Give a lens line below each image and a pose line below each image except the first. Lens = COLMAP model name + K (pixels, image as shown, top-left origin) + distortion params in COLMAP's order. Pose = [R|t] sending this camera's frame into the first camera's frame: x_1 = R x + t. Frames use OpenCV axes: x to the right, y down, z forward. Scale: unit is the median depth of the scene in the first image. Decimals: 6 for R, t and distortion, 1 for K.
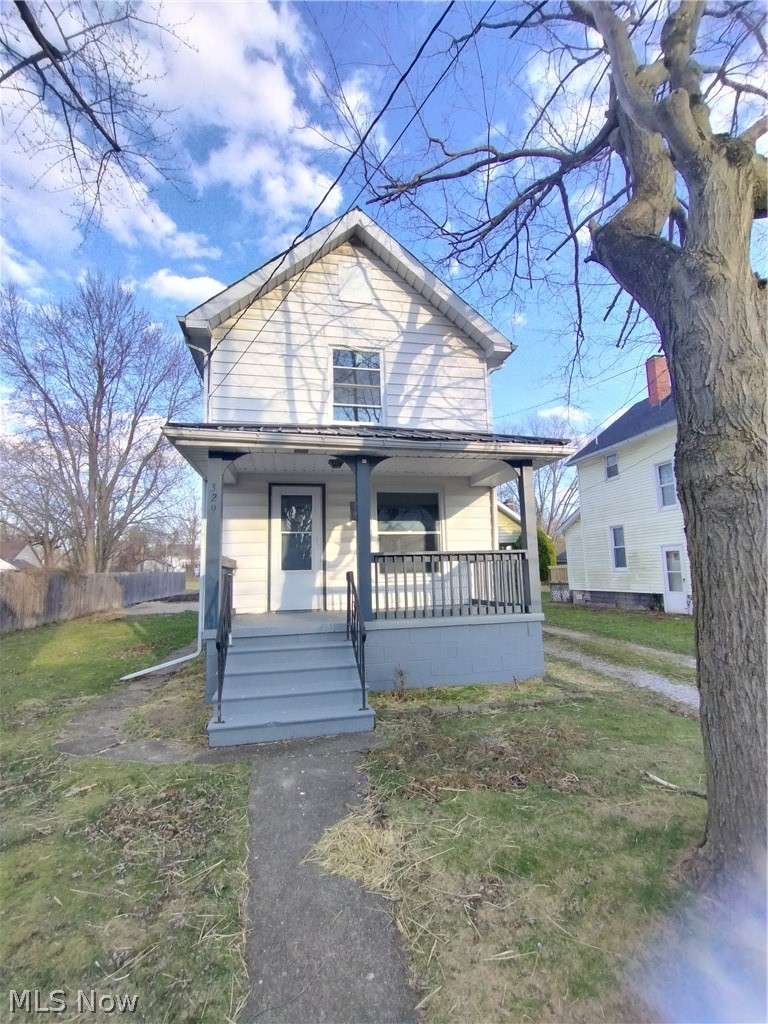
lens RADIAL K [[469.2, 0, 414.1], [0, 469.2, 503.4], [0, 0, 1]] dist [-0.015910, 0.003612]
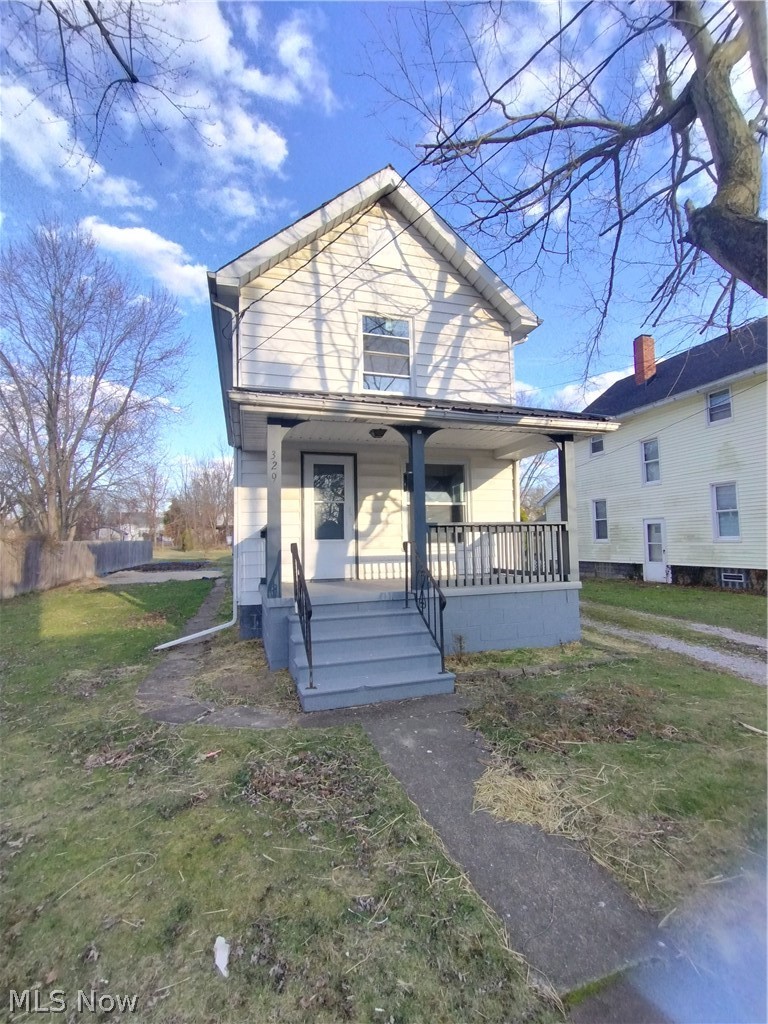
lens RADIAL K [[469.2, 0, 381.1], [0, 469.2, 502.8], [0, 0, 1]] dist [-0.015910, 0.003612]
pose [[0.996502, 0.013099, 0.082536, -0.223924], [-0.018079, 0.998042, 0.059879, 0.002617], [-0.081590, -0.061161, 0.994788, 0.000766]]
